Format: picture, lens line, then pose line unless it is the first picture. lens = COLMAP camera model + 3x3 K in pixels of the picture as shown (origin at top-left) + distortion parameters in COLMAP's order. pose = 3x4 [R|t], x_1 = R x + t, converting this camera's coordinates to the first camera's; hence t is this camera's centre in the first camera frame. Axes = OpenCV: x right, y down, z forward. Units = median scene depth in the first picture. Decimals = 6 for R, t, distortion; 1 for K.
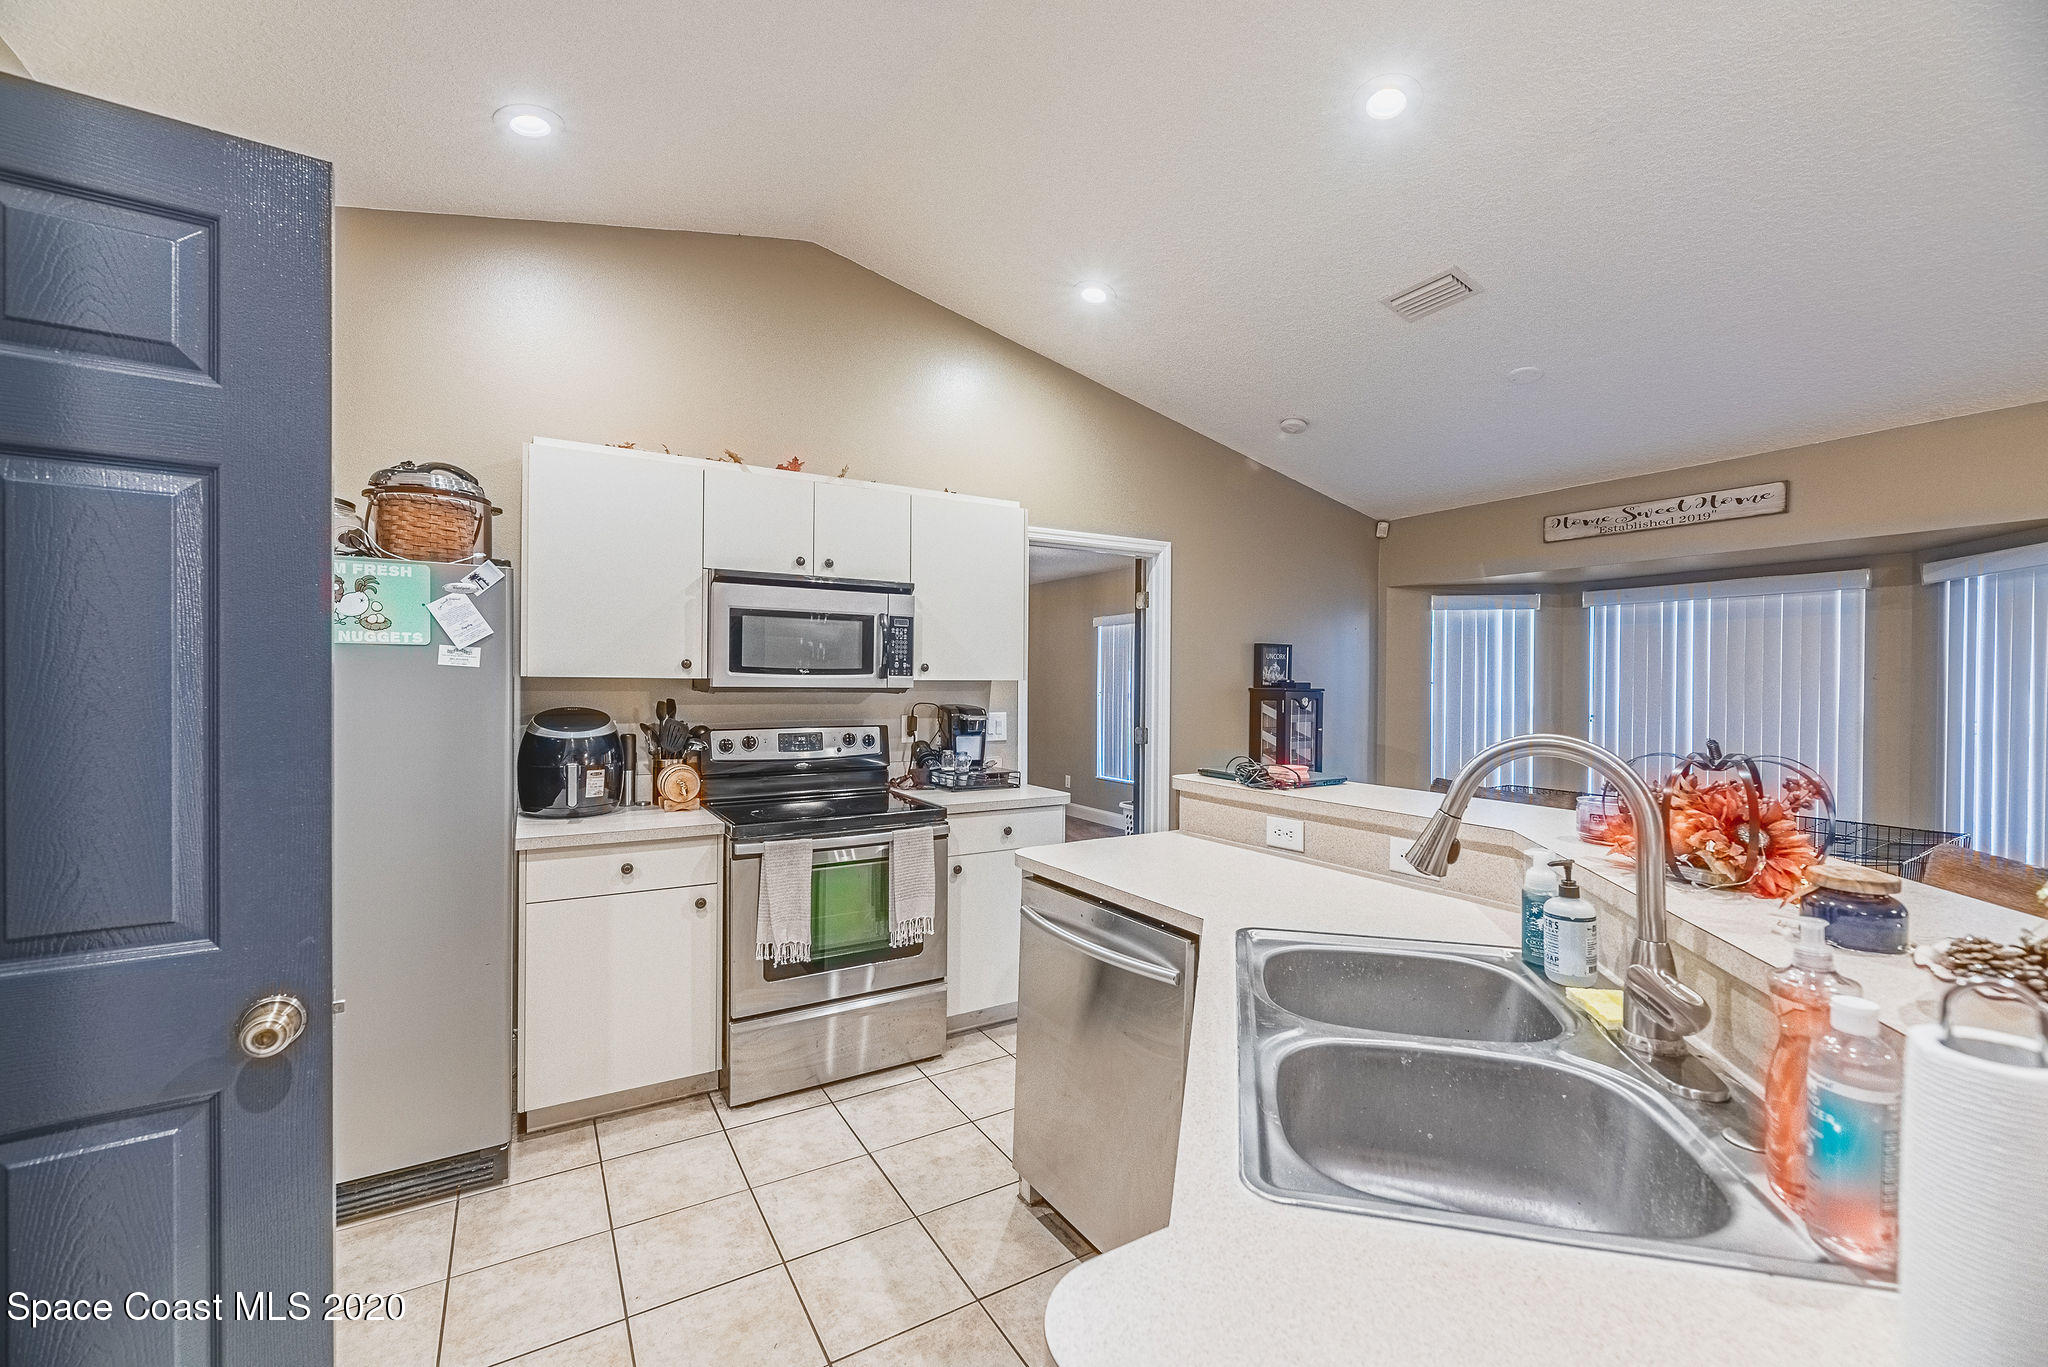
lens RADIAL K [[833.6, 0, 1021.4], [0, 833.6, 686.9], [0, 0, 1]] dist [-0.001122, 0.000295]
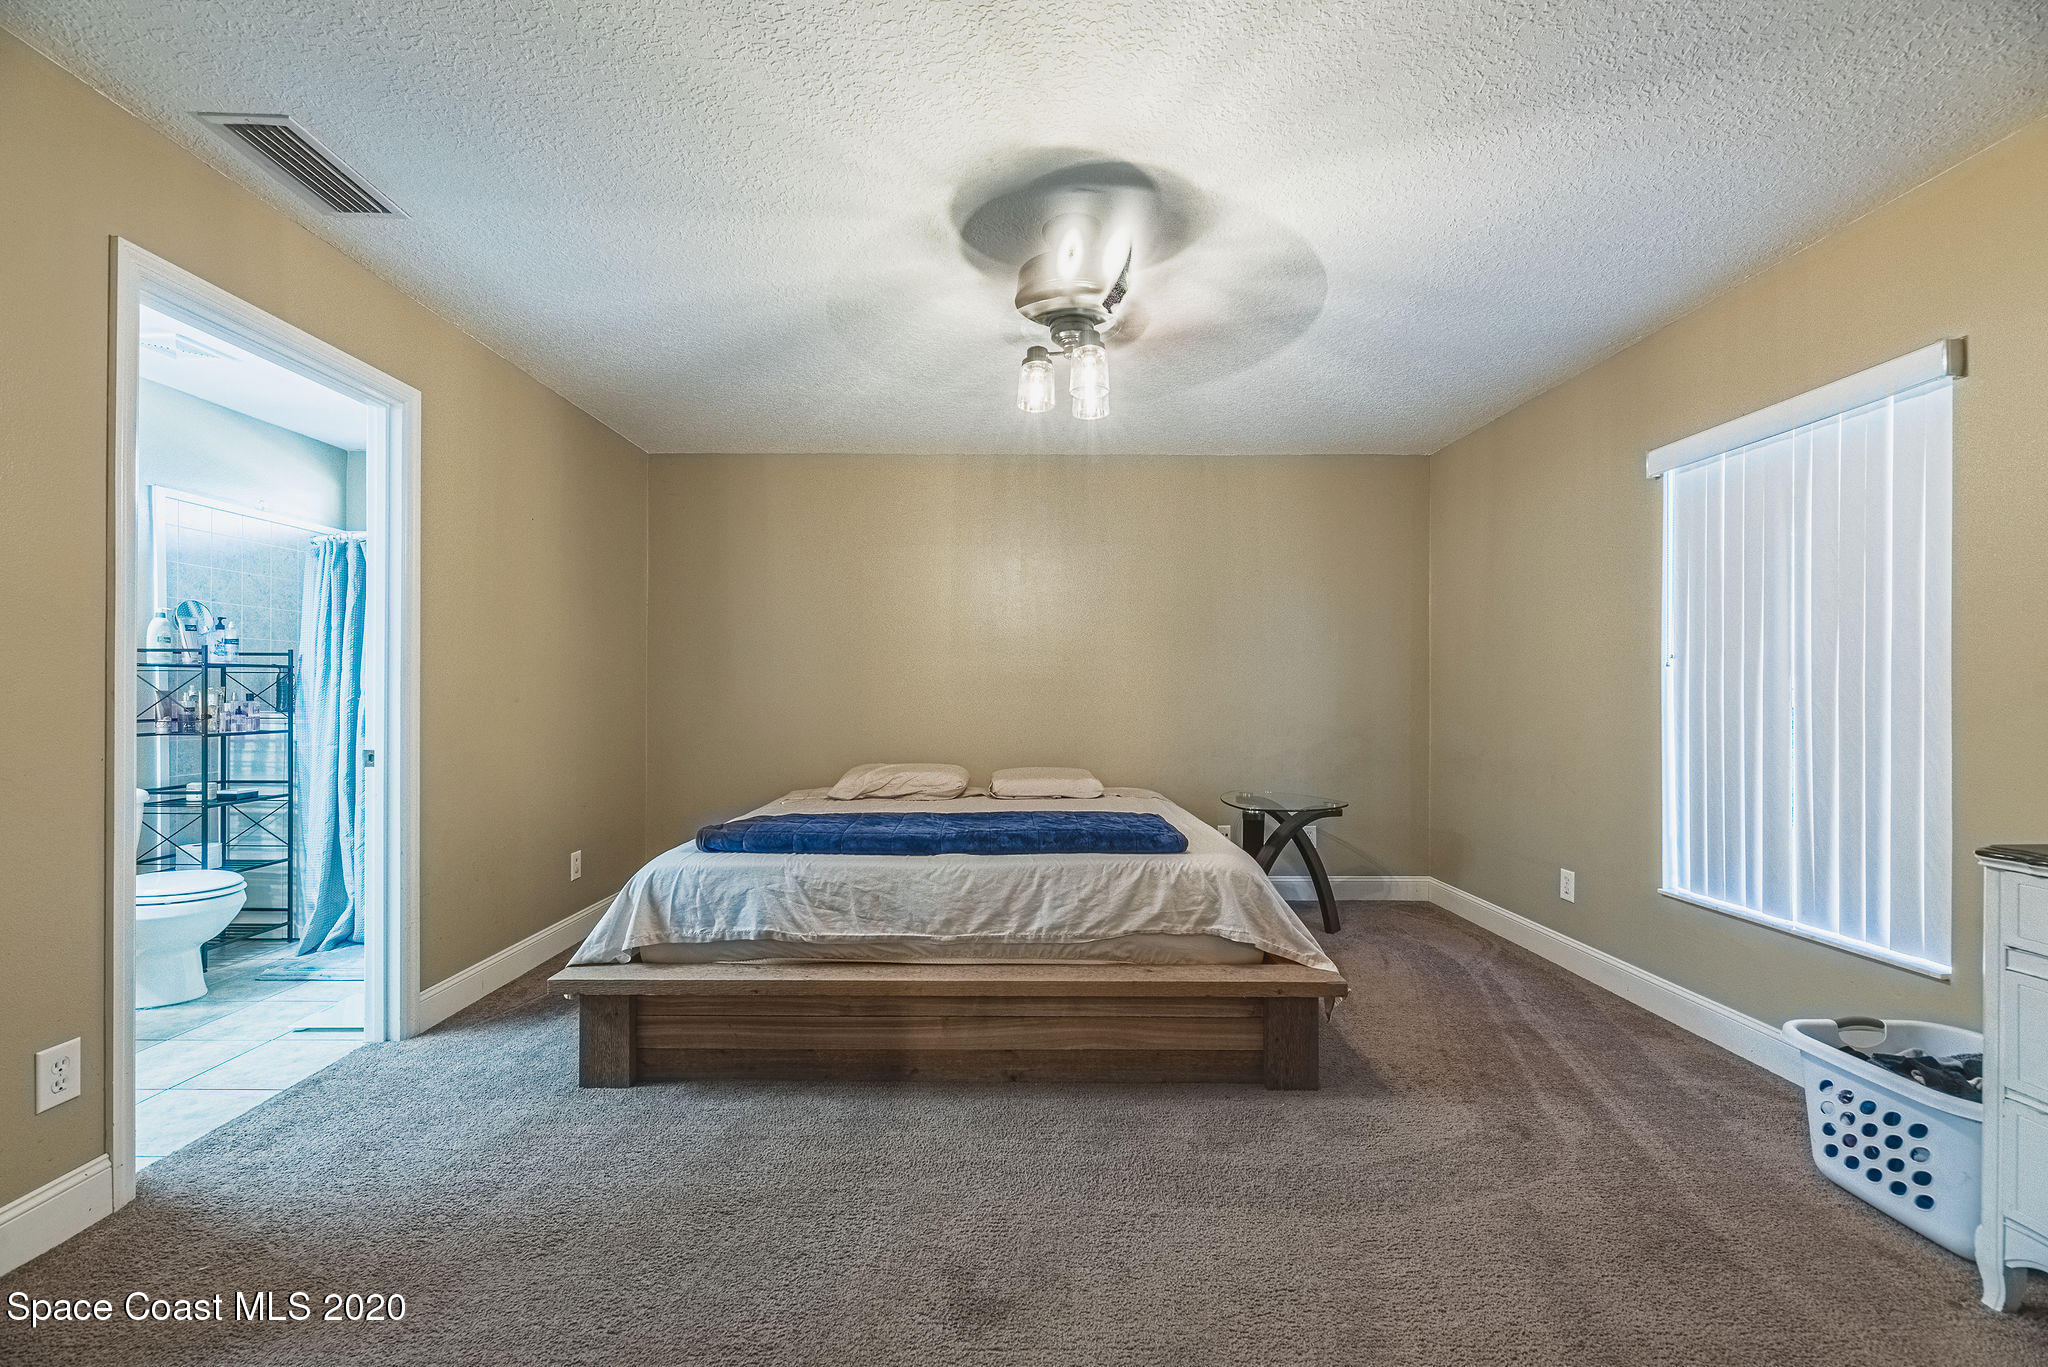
lens RADIAL K [[838.7, 0, 1016.9], [0, 838.7, 689.5], [0, 0, 1]] dist [-0.000005, -0.000004]
pose [[0.862035, -0.004425, -0.506829, 0.086075], [-0.000672, 0.999951, -0.009873, 0.063743], [0.506848, 0.008851, 0.861990, 1.383893]]
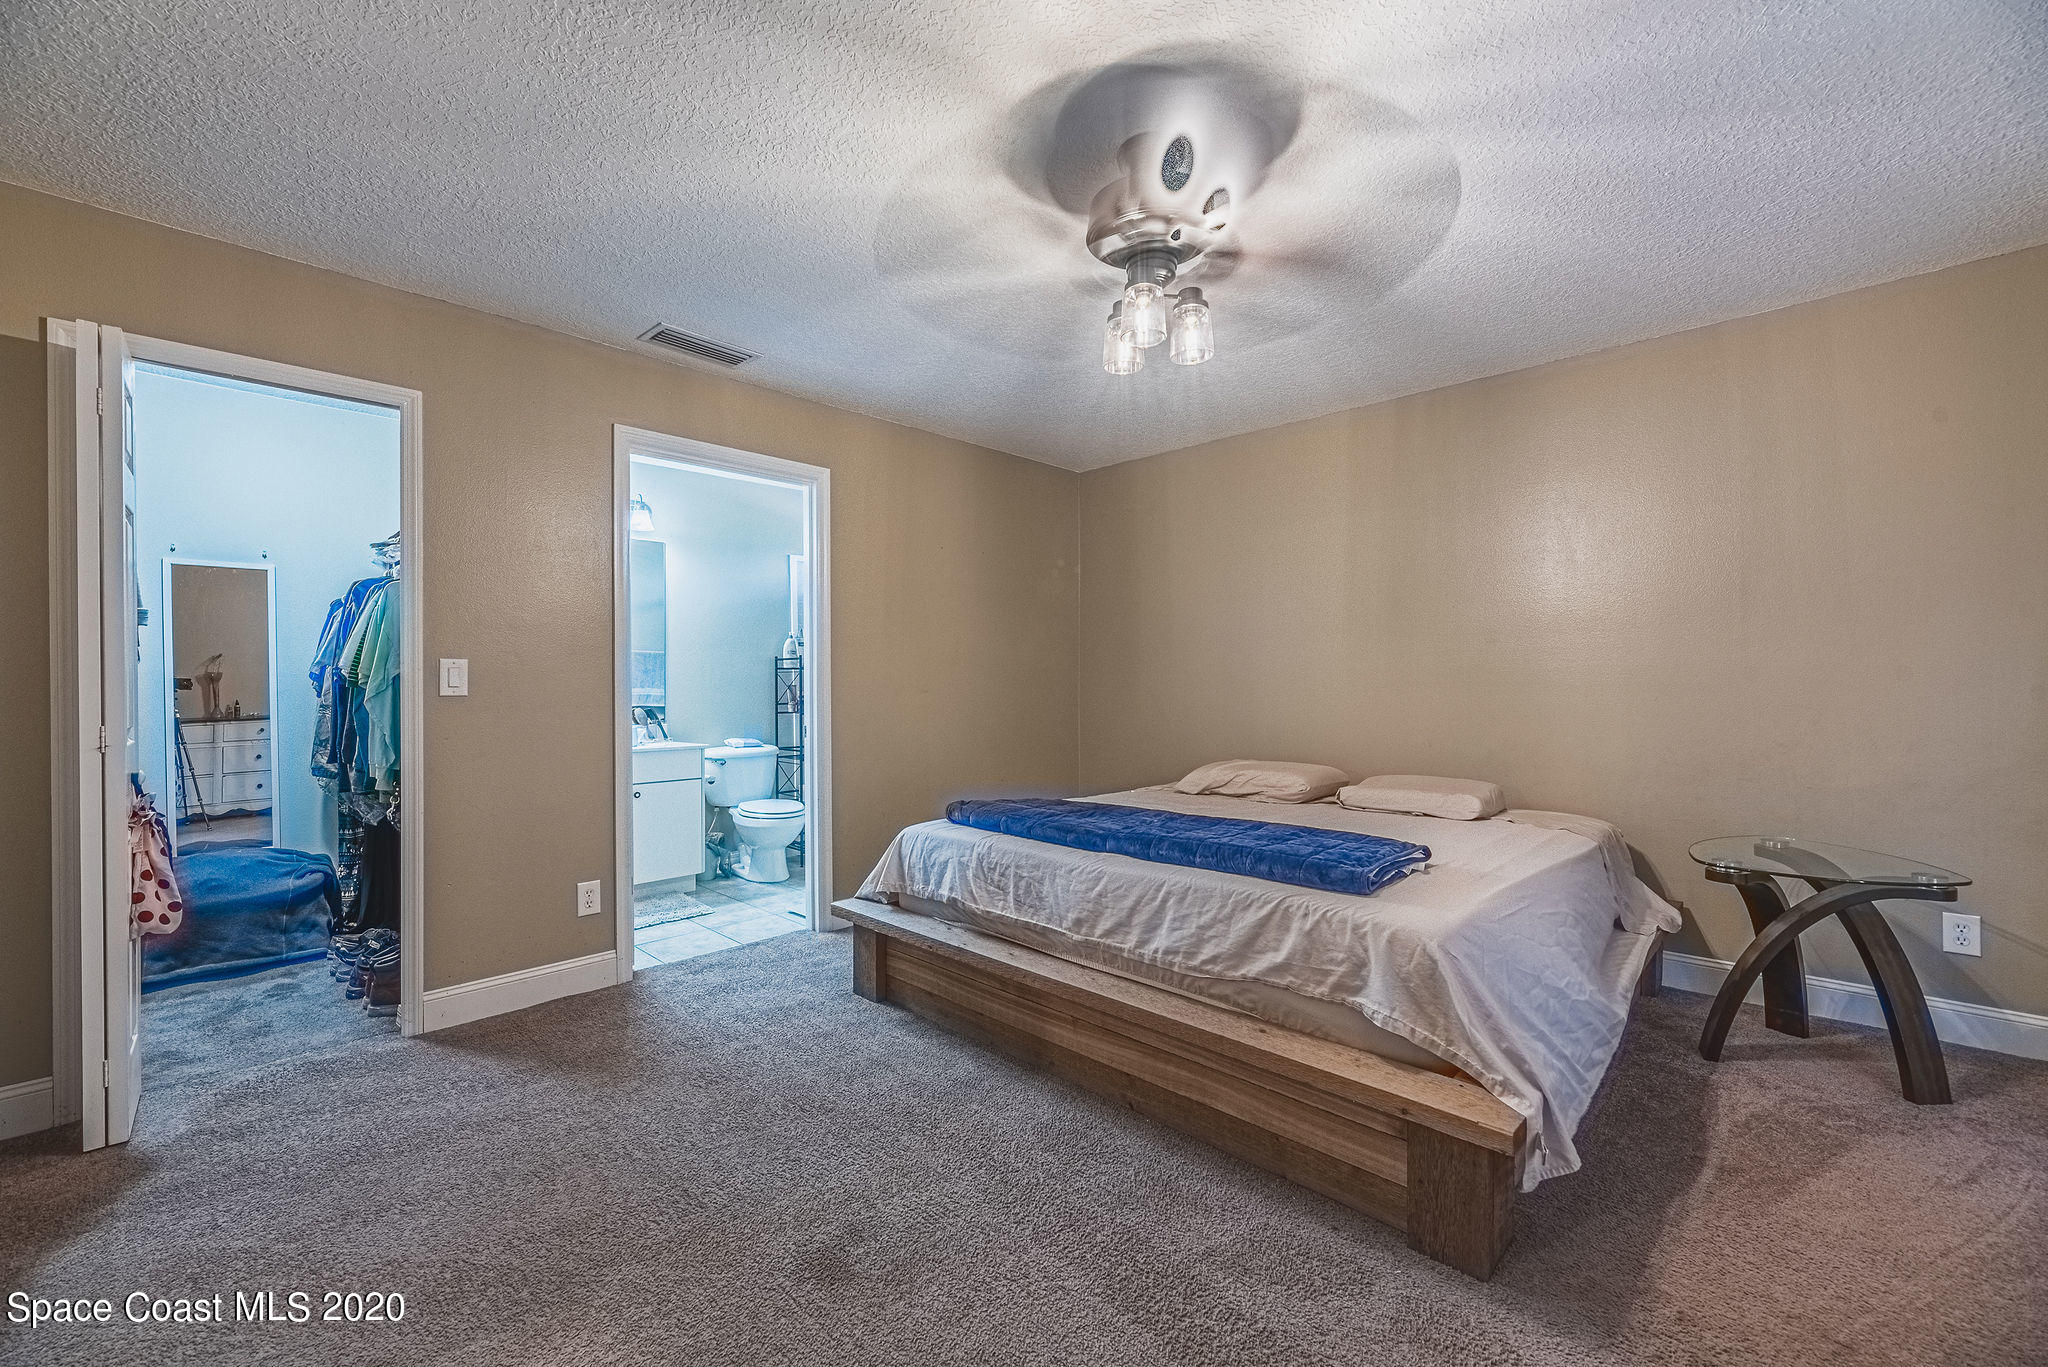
lens RADIAL K [[838.7, 0, 1016.9], [0, 838.7, 689.5], [0, 0, 1]] dist [-0.000005, -0.000004]
pose [[0.250432, 0.000933, -0.968134, 0.345267], [-0.000890, 0.999999, 0.000733, 0.062966], [0.968134, 0.000678, 0.250433, 1.773788]]
